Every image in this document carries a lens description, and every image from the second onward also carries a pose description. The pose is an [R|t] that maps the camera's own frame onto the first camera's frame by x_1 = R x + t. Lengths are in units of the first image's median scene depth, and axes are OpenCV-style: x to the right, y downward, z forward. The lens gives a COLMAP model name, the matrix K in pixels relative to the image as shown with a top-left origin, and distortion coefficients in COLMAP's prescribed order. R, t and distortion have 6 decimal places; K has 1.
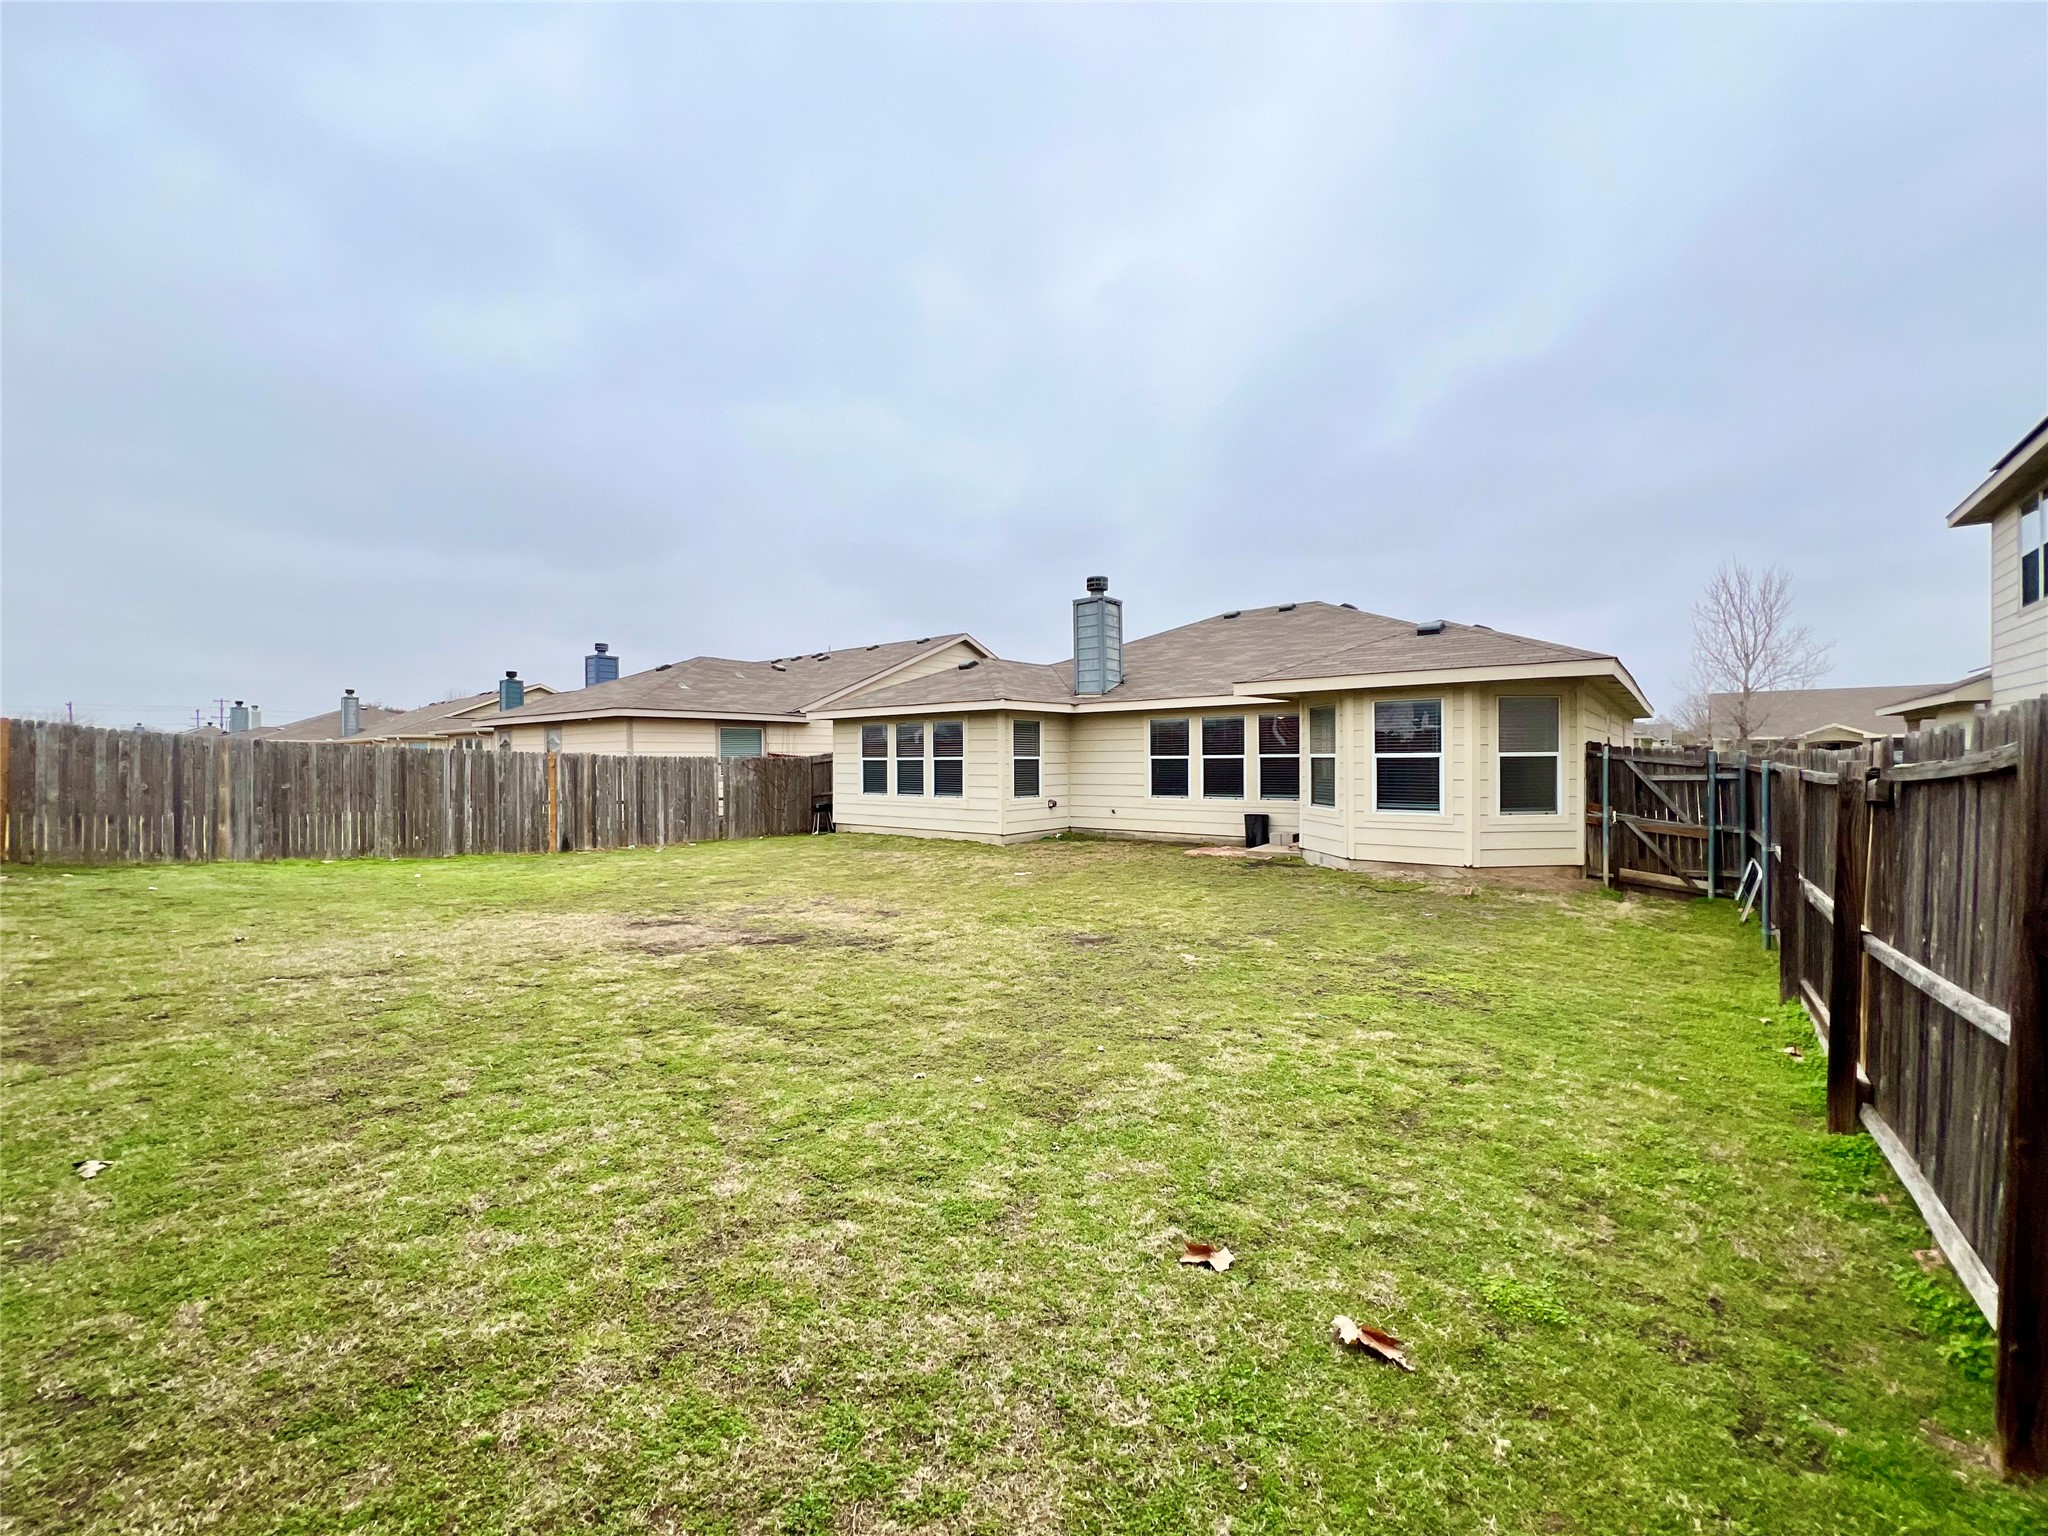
lens RADIAL K [[823.9, 0, 1012.1], [0, 823.9, 774.9], [0, 0, 1]] dist [-0.003015, 0.000815]
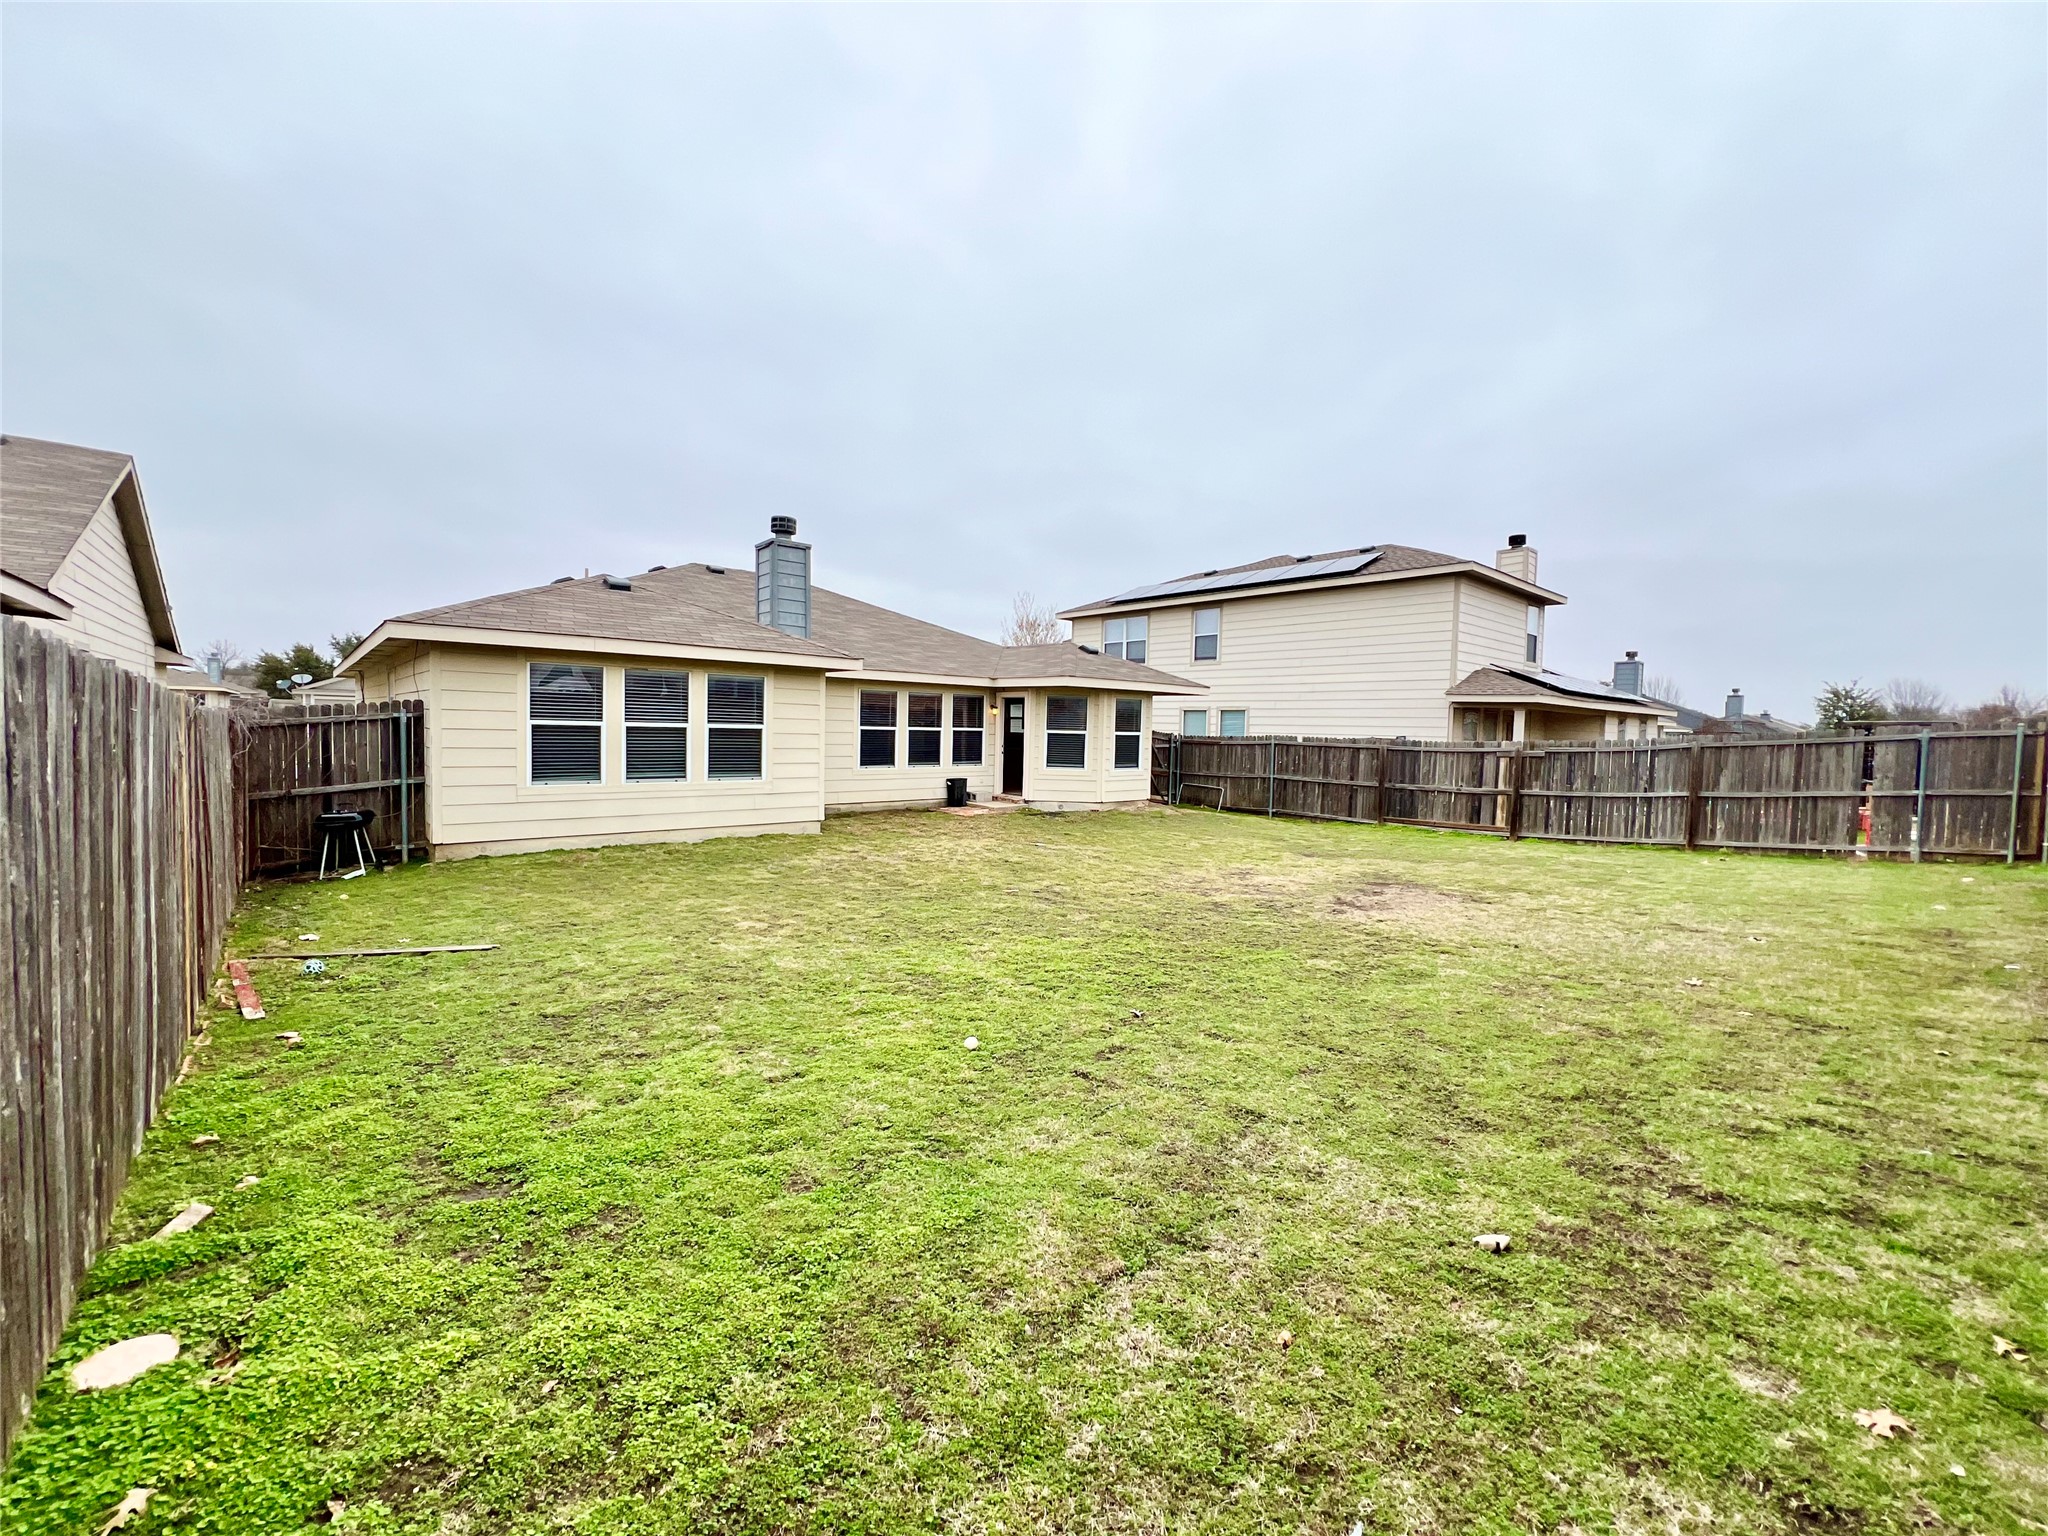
lens RADIAL K [[823.9, 0, 1016.0], [0, 823.9, 766.6], [0, 0, 1]] dist [-0.003015, 0.000815]
pose [[0.163405, -0.036281, 0.985892, -0.760154], [-0.003622, 0.999295, 0.037375, -0.011957], [-0.986552, -0.009678, 0.163158, 0.646914]]
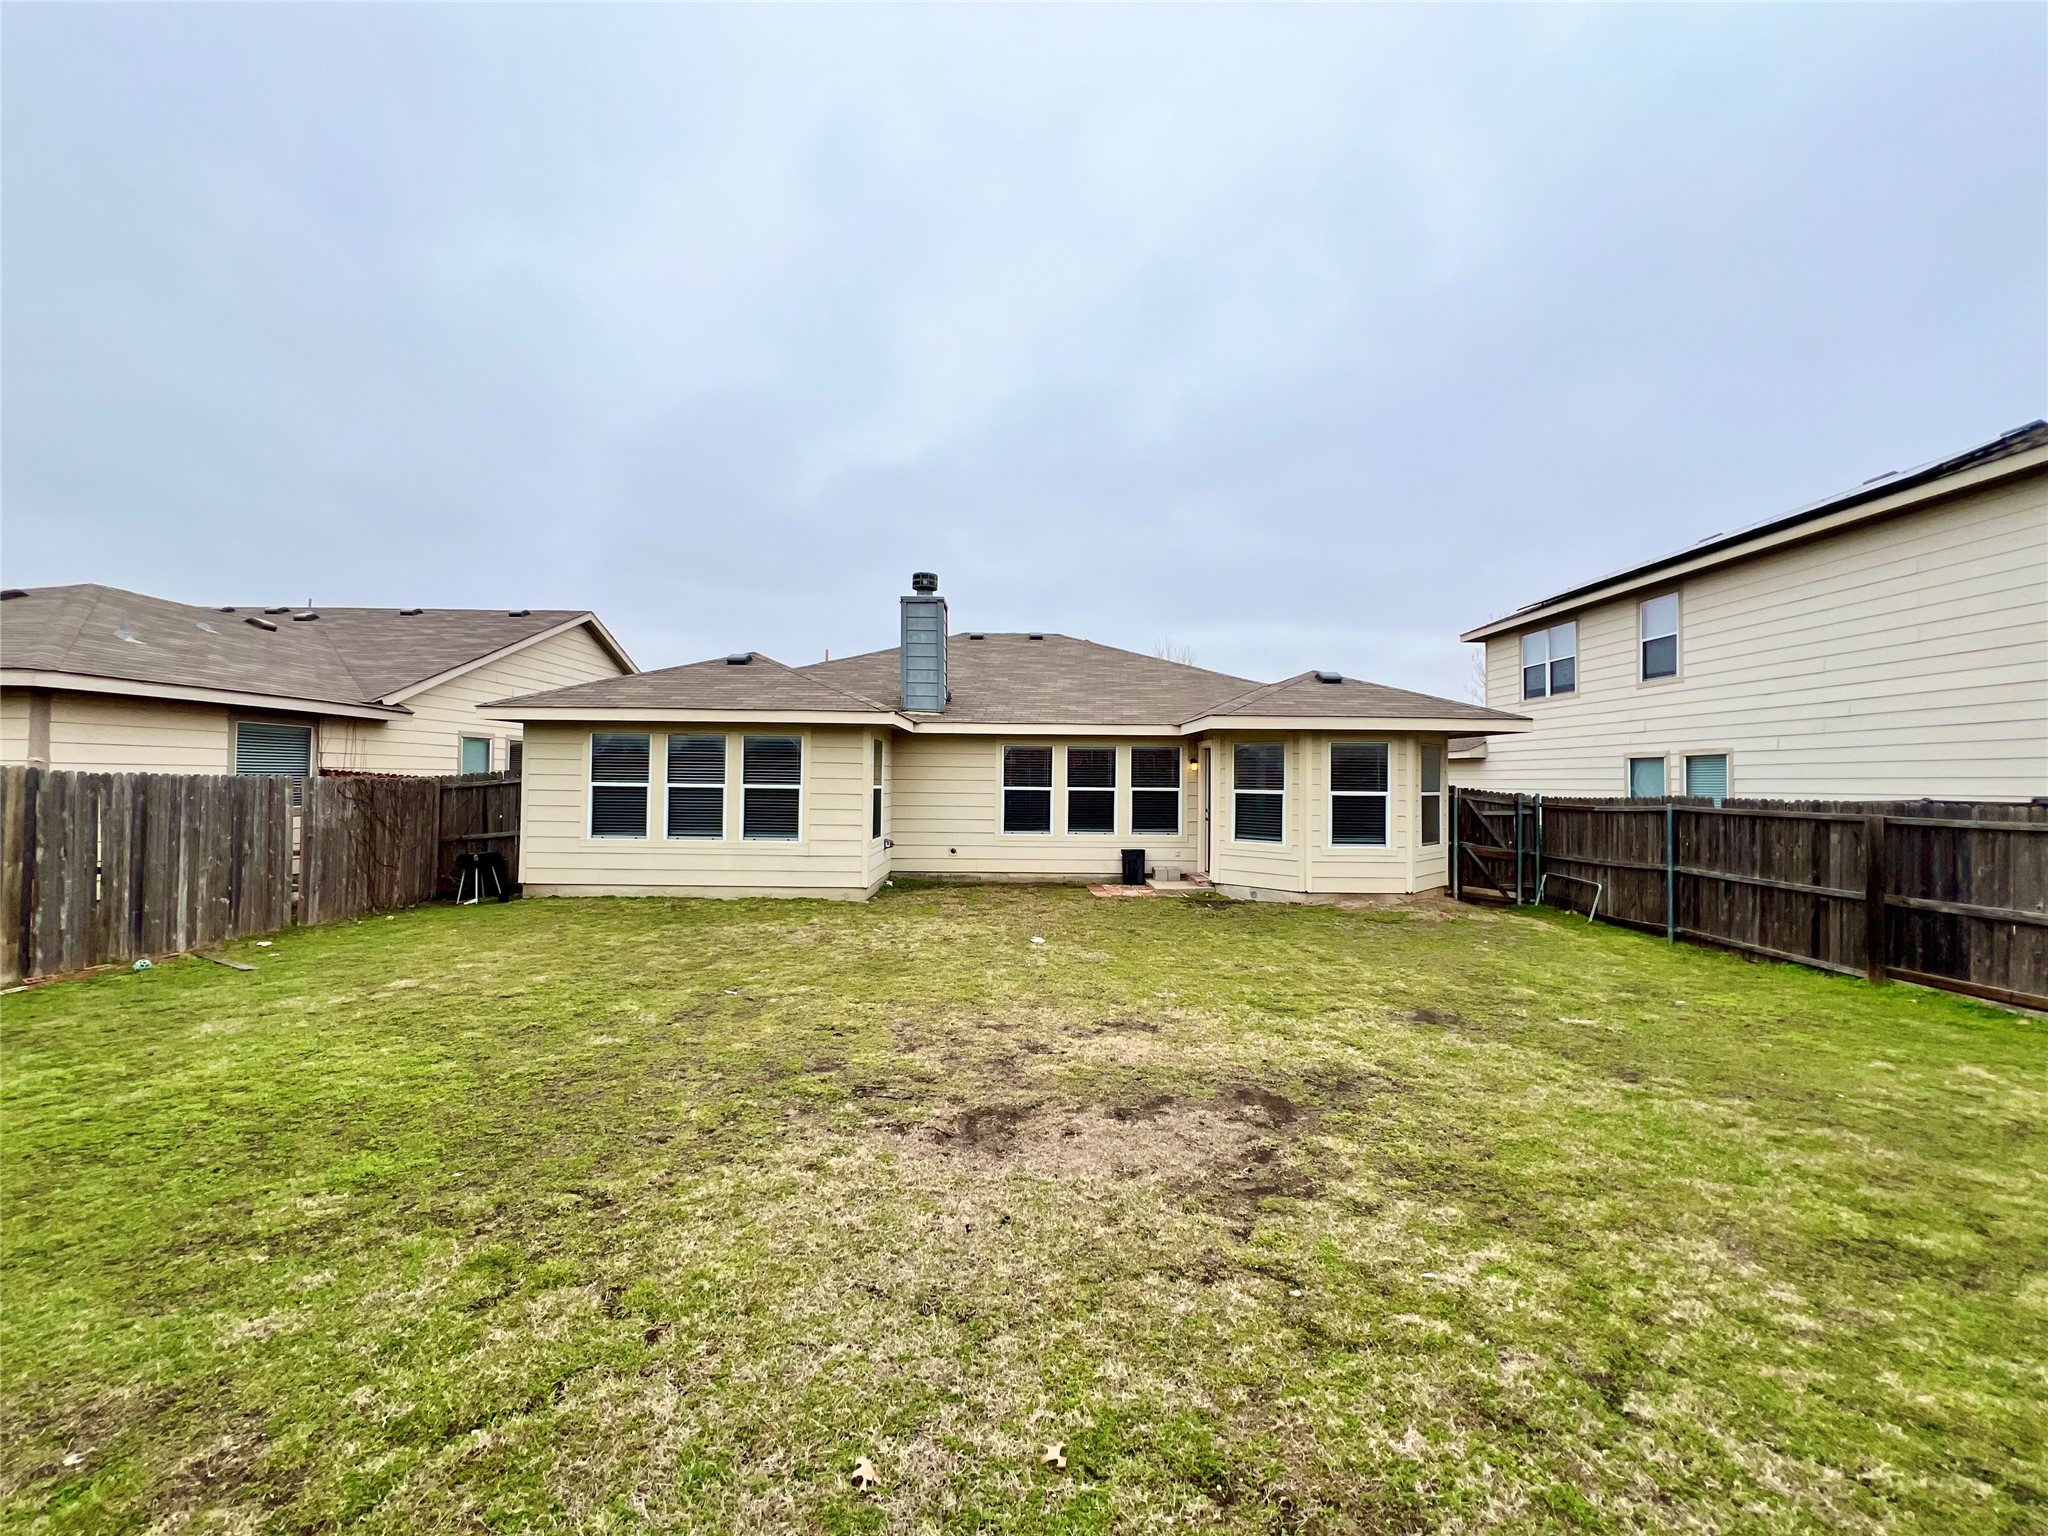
lens RADIAL K [[823.9, 0, 1019.0], [0, 823.9, 769.6], [0, 0, 1]] dist [-0.003015, 0.000815]
pose [[0.767908, 0.026466, 0.640013, -0.379230], [-0.004388, 0.999340, -0.036061, -0.009275], [-0.640545, 0.024883, 0.767518, 0.308440]]
